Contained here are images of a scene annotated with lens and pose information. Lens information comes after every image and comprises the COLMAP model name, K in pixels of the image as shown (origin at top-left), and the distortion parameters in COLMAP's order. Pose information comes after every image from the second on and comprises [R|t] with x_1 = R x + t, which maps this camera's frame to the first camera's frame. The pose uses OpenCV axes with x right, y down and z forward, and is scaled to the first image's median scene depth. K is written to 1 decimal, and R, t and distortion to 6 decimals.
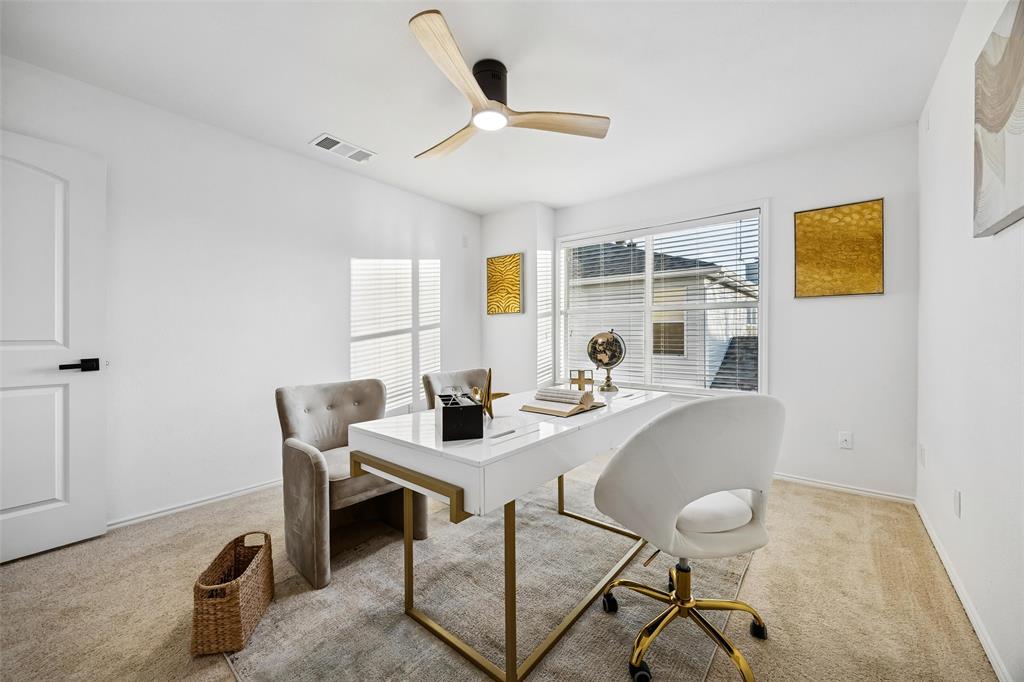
lens RADIAL K [[391.7, 0, 510.7], [0, 391.7, 337.6], [0, 0, 1]] dist [0.001629, -0.000195]
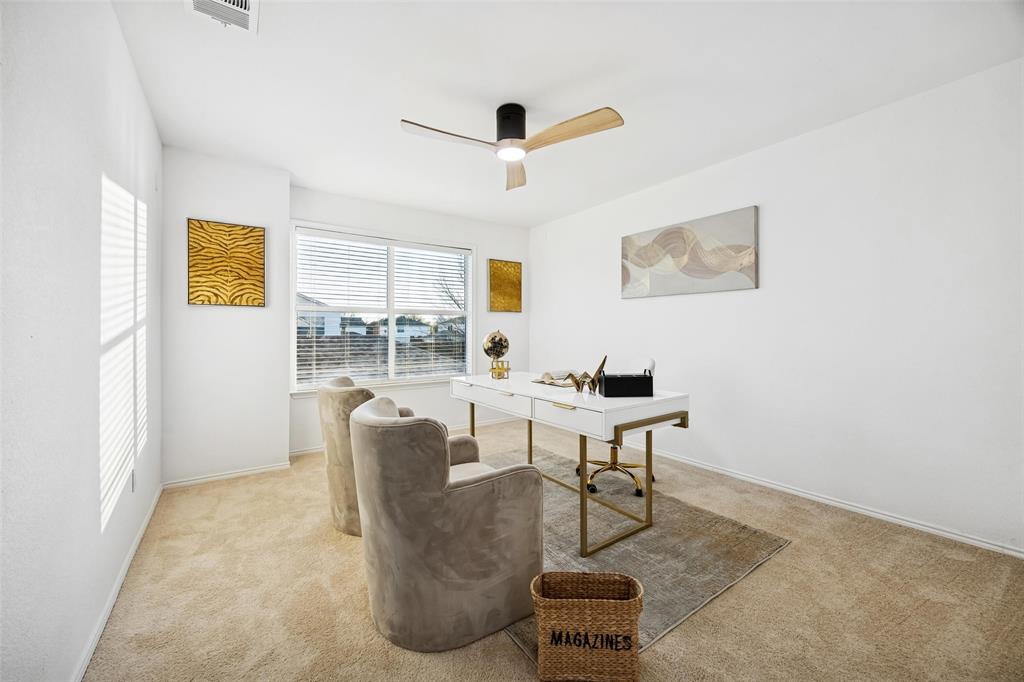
lens RADIAL K [[391.7, 0, 510.4], [0, 391.7, 333.5], [0, 0, 1]] dist [0.001629, -0.000195]
pose [[0.272721, -0.007941, 0.962060, -0.572835], [0.007235, 0.999955, 0.006203, -0.011737], [-0.962066, 0.005269, 0.272767, 0.326019]]
